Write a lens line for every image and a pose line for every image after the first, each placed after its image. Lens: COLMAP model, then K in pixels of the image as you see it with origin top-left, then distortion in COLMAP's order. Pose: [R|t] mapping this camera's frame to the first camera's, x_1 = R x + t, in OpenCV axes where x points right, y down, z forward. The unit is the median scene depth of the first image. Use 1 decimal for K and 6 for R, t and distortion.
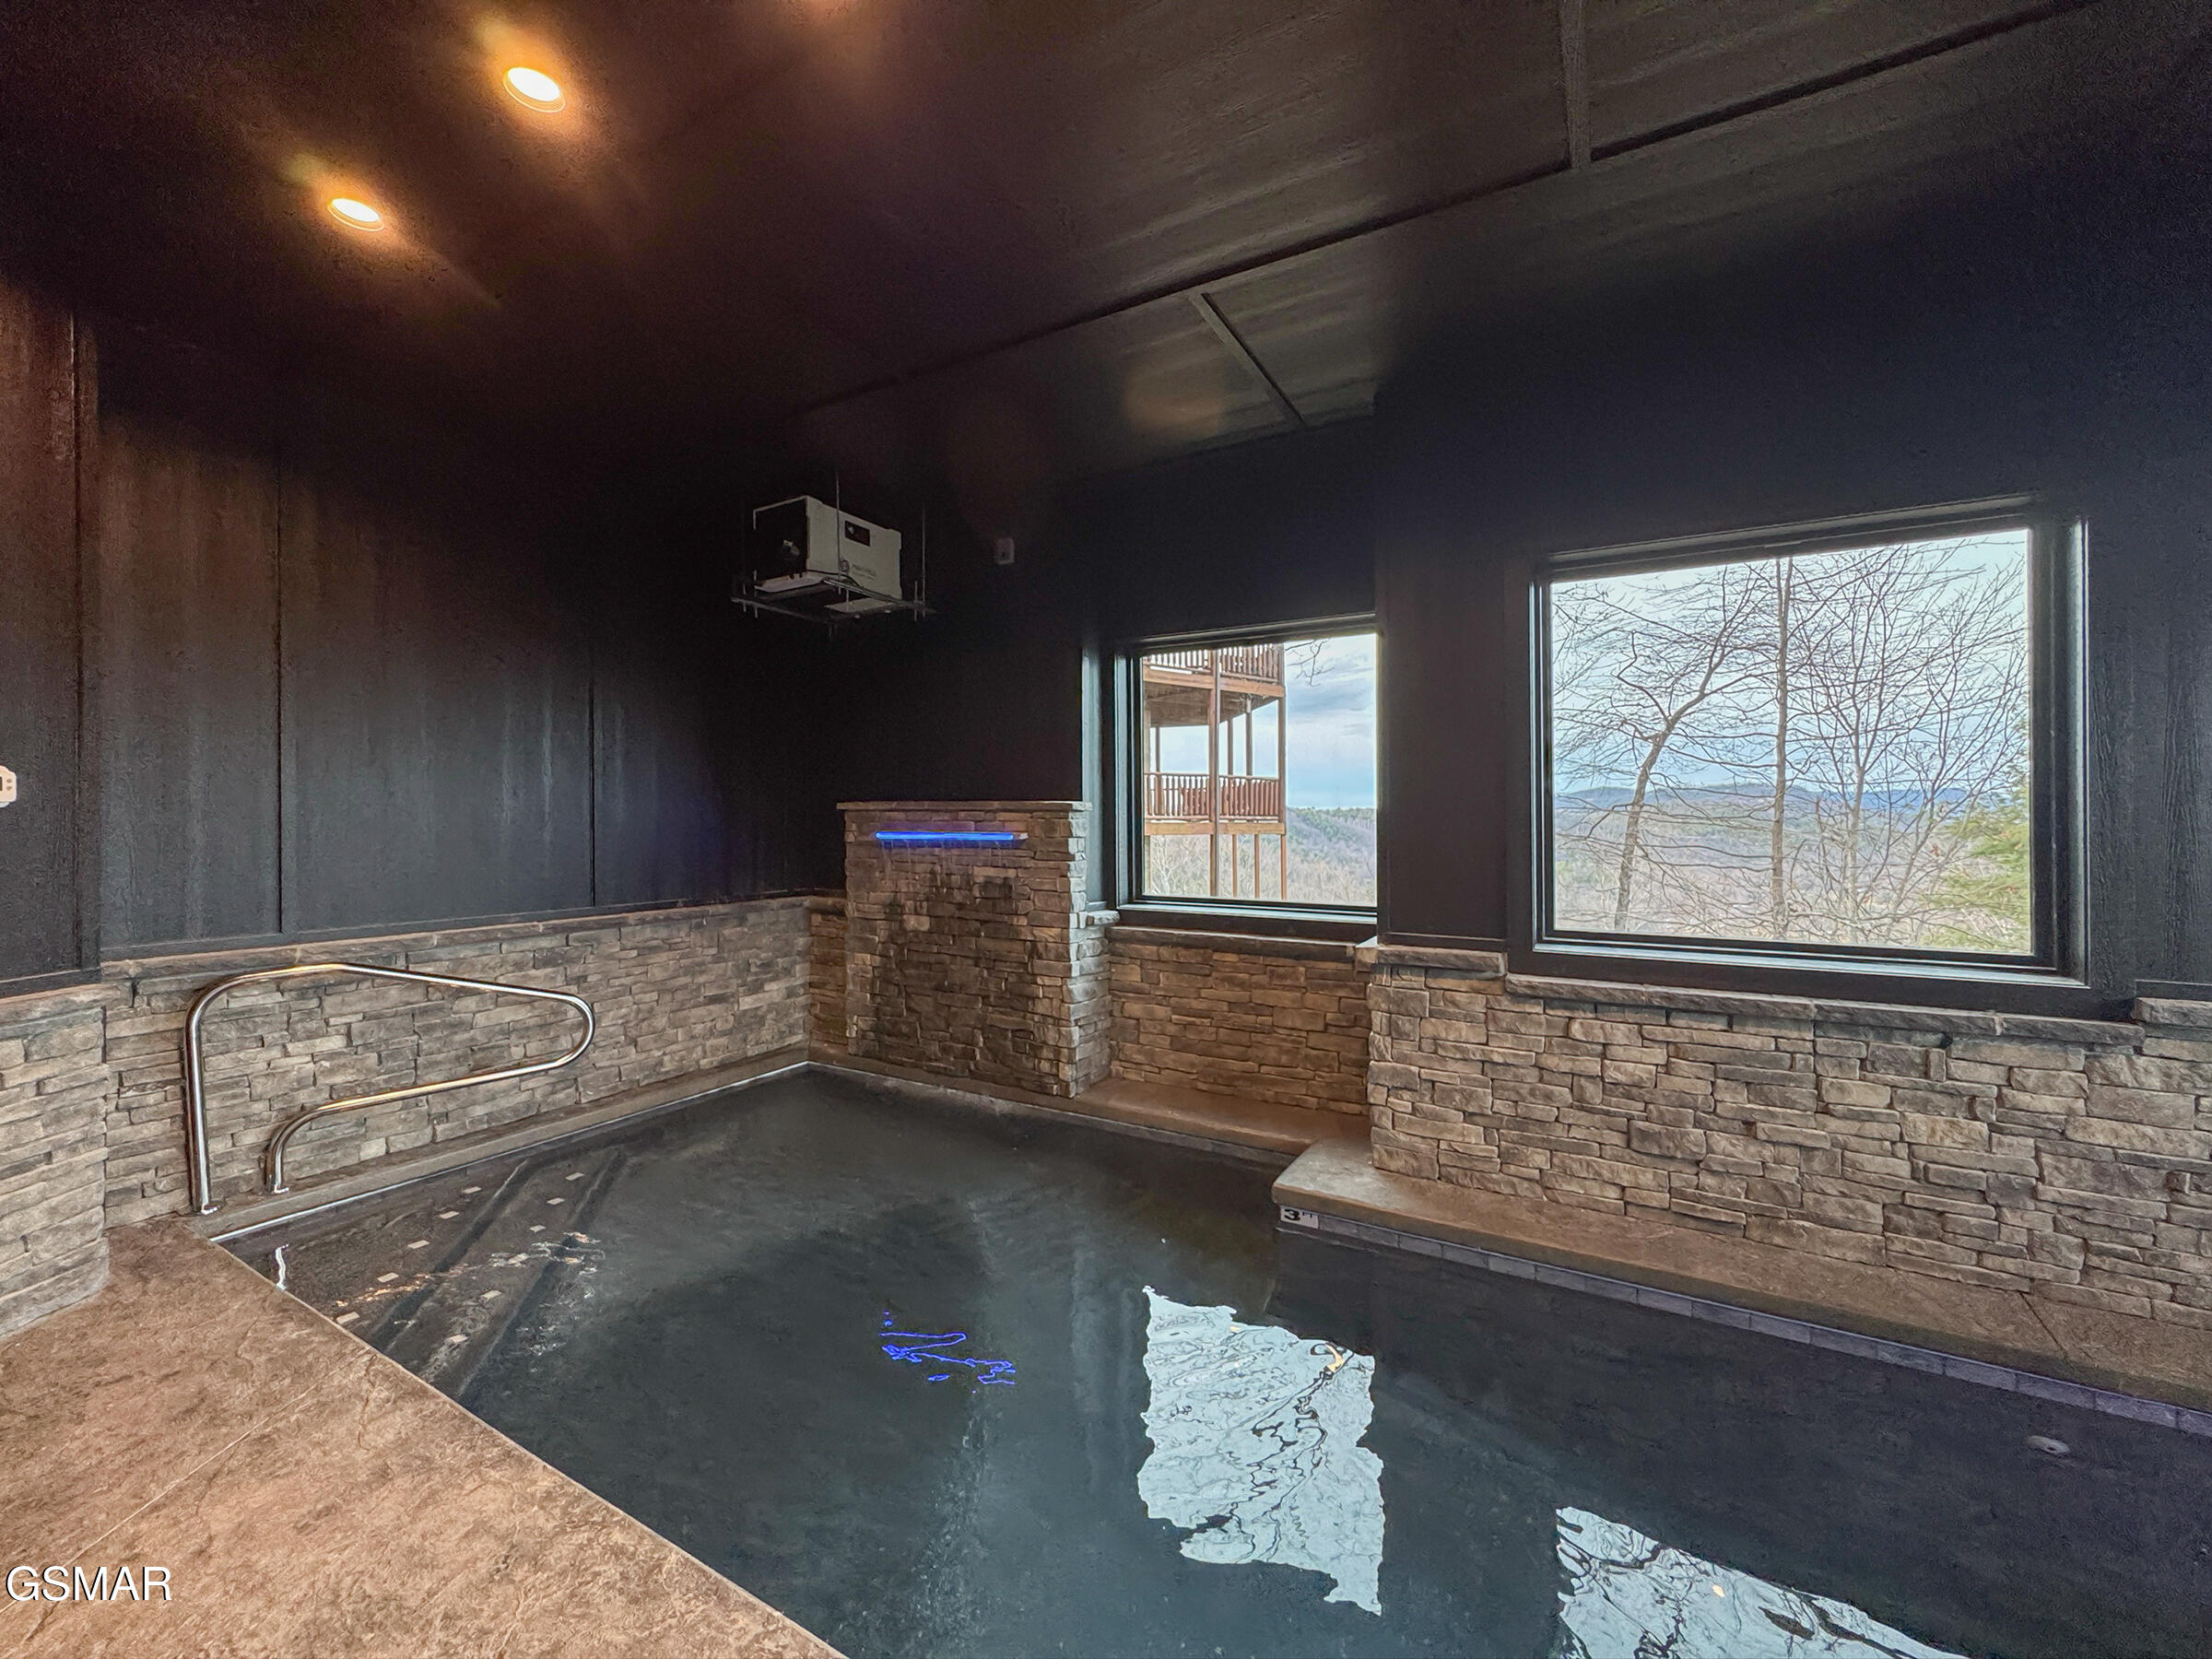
lens RADIAL K [[890.7, 0, 1110.6], [0, 890.7, 821.6], [0, 0, 1]] dist [0.002369, 0.000182]
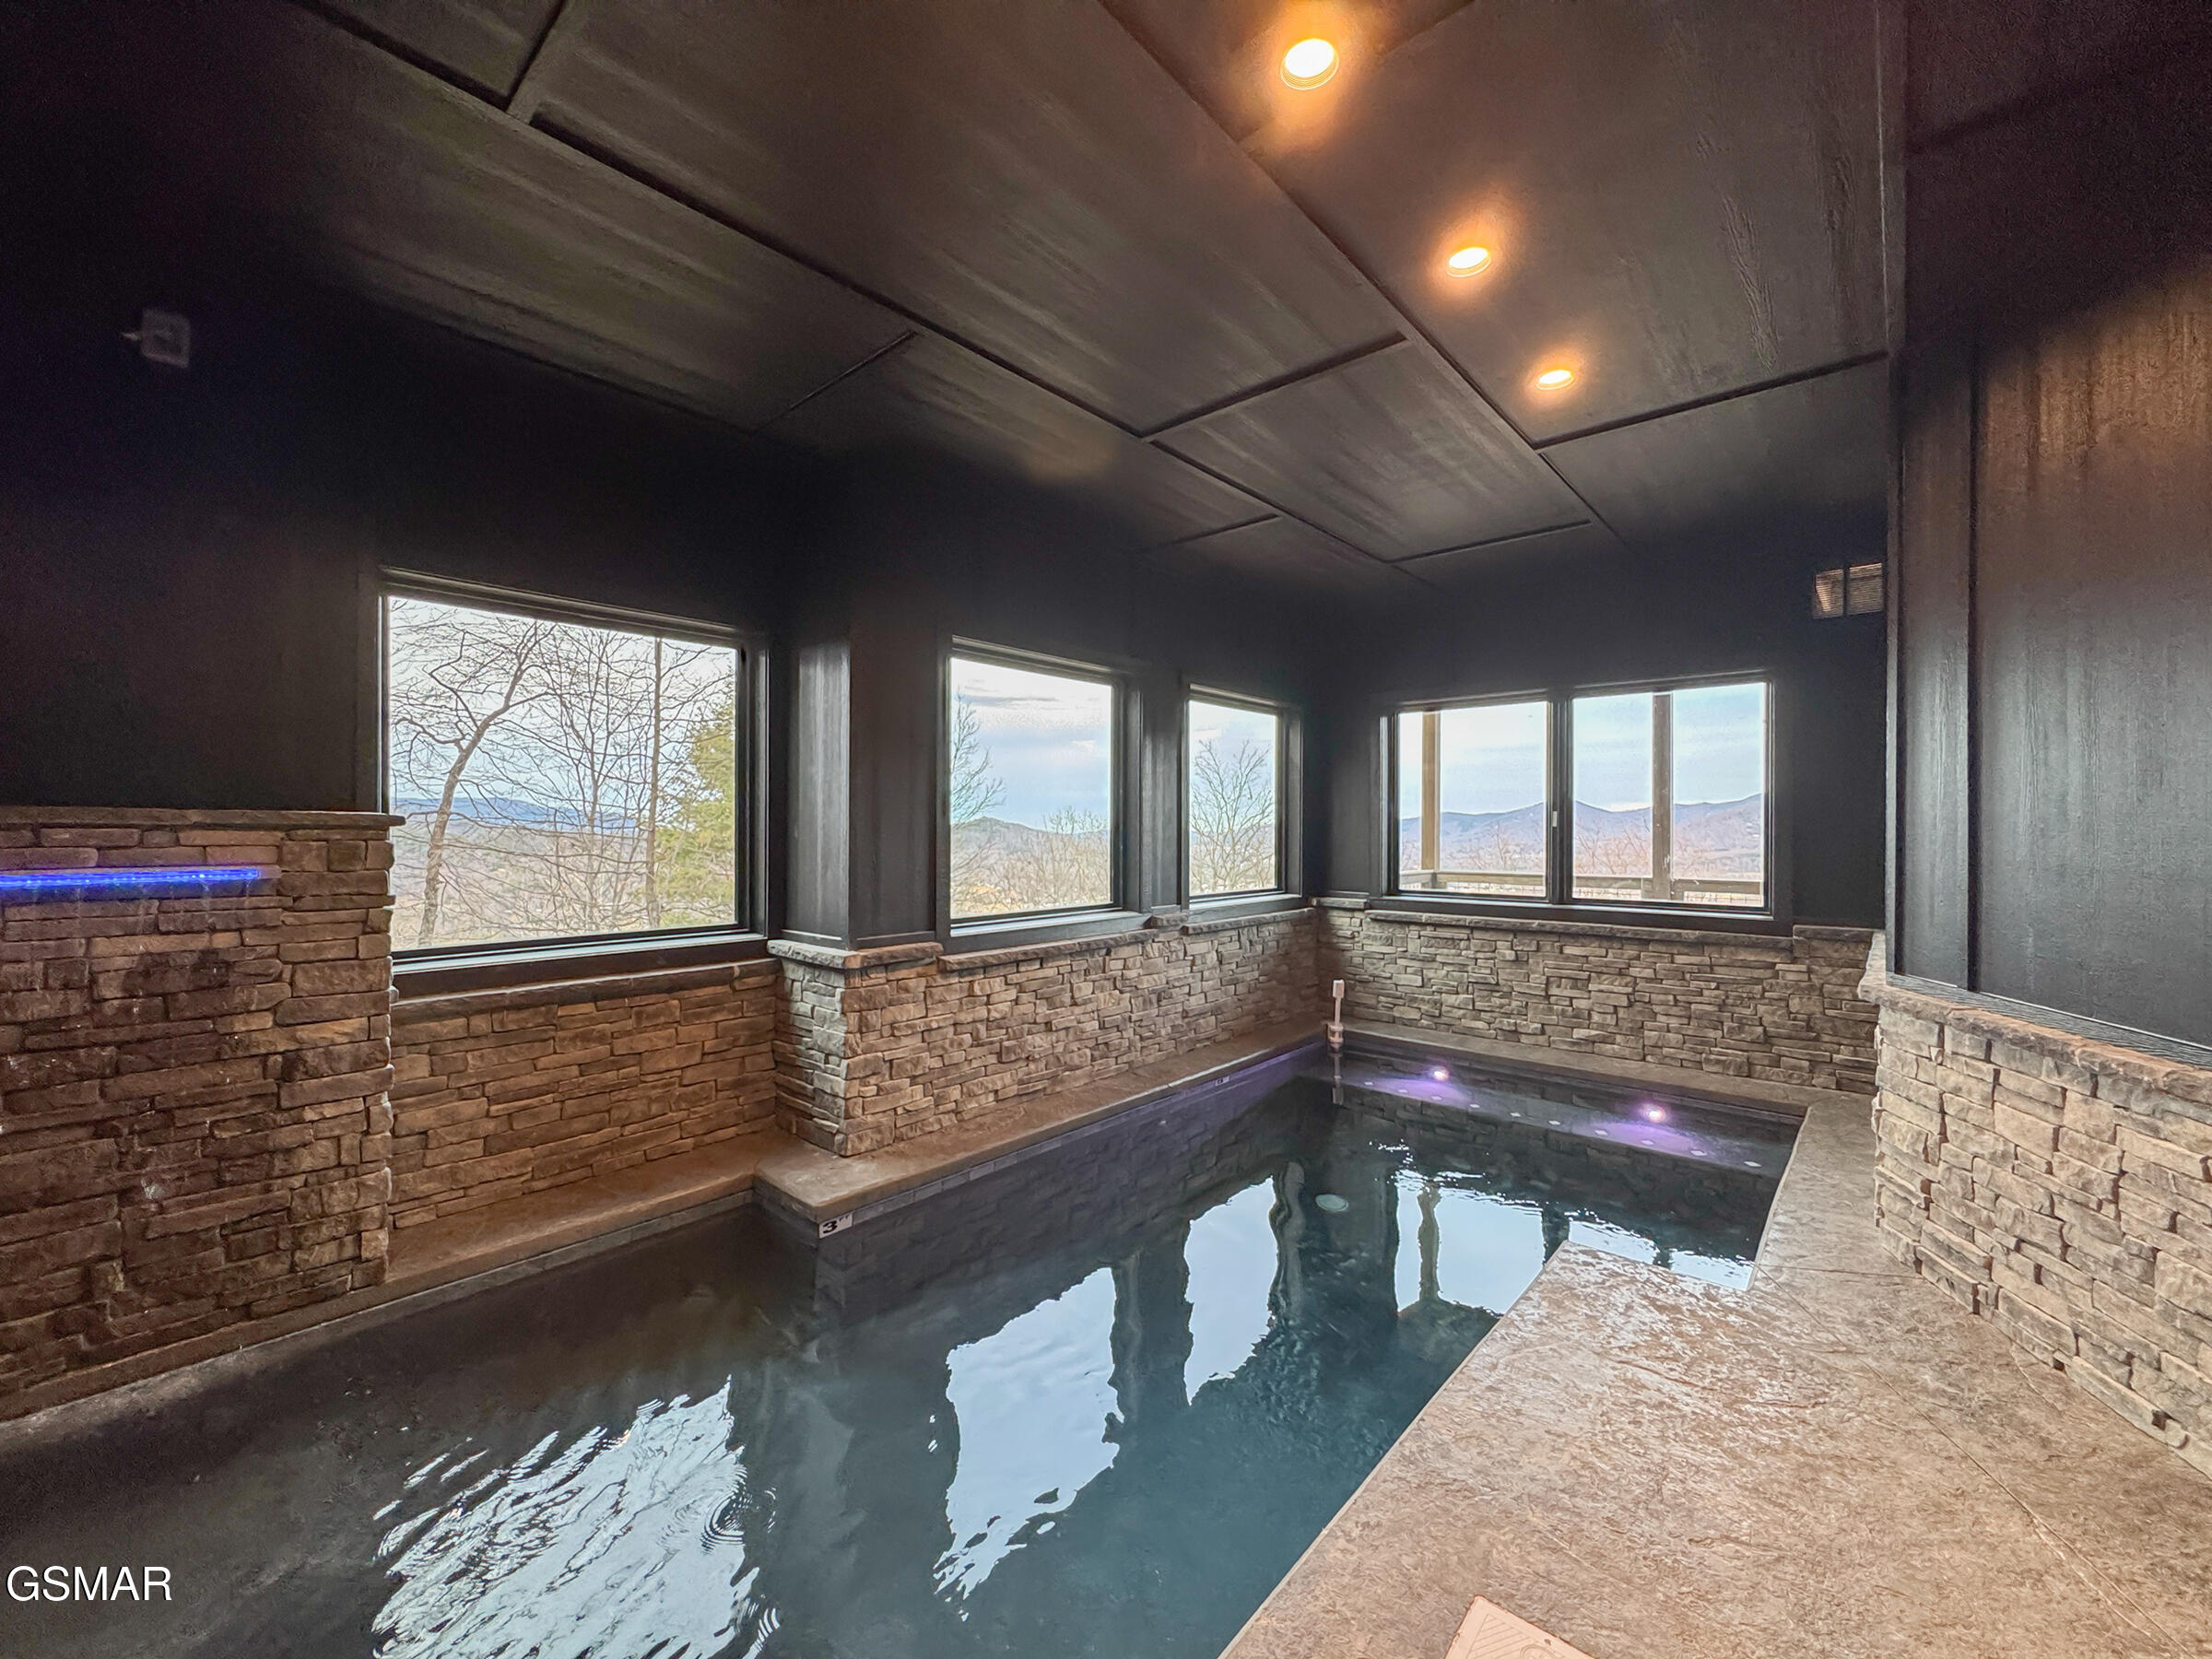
lens RADIAL K [[890.7, 0, 1107.9], [0, 890.7, 827.9], [0, 0, 1]] dist [0.002369, 0.000182]
pose [[0.217318, -0.002498, 0.976098, -0.726799], [0.001918, 0.999996, 0.002132, -0.016191], [-0.976099, 0.001409, 0.217322, 0.472561]]
